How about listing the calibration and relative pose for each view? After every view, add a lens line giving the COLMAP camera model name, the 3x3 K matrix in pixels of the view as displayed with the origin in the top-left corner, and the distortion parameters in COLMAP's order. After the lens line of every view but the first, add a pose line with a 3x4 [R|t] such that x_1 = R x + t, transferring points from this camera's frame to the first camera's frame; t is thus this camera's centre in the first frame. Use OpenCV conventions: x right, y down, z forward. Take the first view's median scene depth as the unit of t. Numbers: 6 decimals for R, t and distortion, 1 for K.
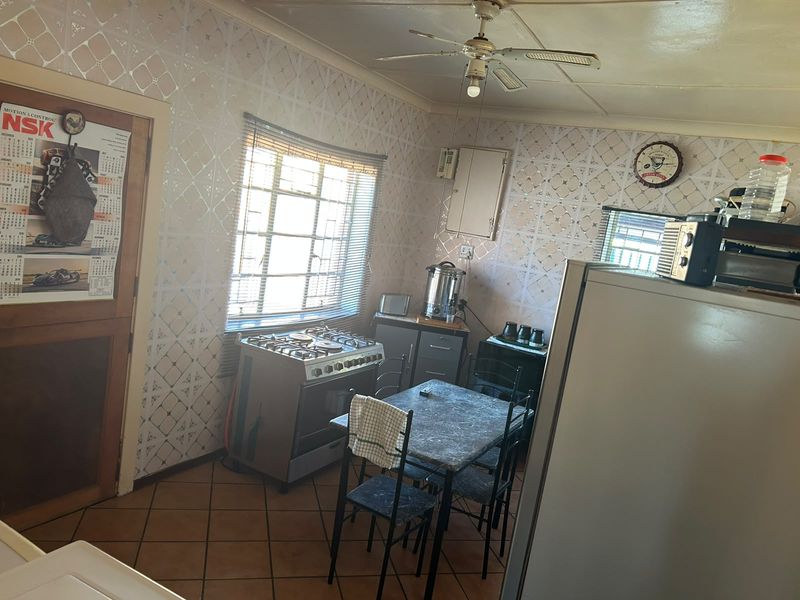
lens RADIAL K [[643.4, 0, 400.3], [0, 643.4, 301.2], [0, 0, 1]] dist [0.037693, -0.089929]
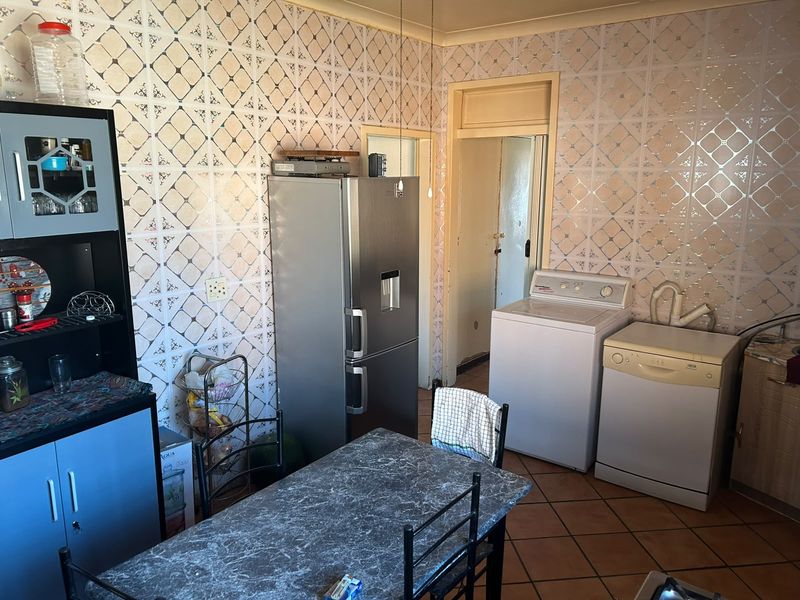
lens RADIAL K [[617.2, 0, 398.9], [0, 617.2, 301.1], [0, 0, 1]] dist [0.002647, -0.052438]
pose [[-0.976678, -0.188860, 0.102140, 0.000197], [-0.140568, 0.922021, 0.360719, -0.197418], [-0.162300, 0.337948, -0.927065, 1.442872]]
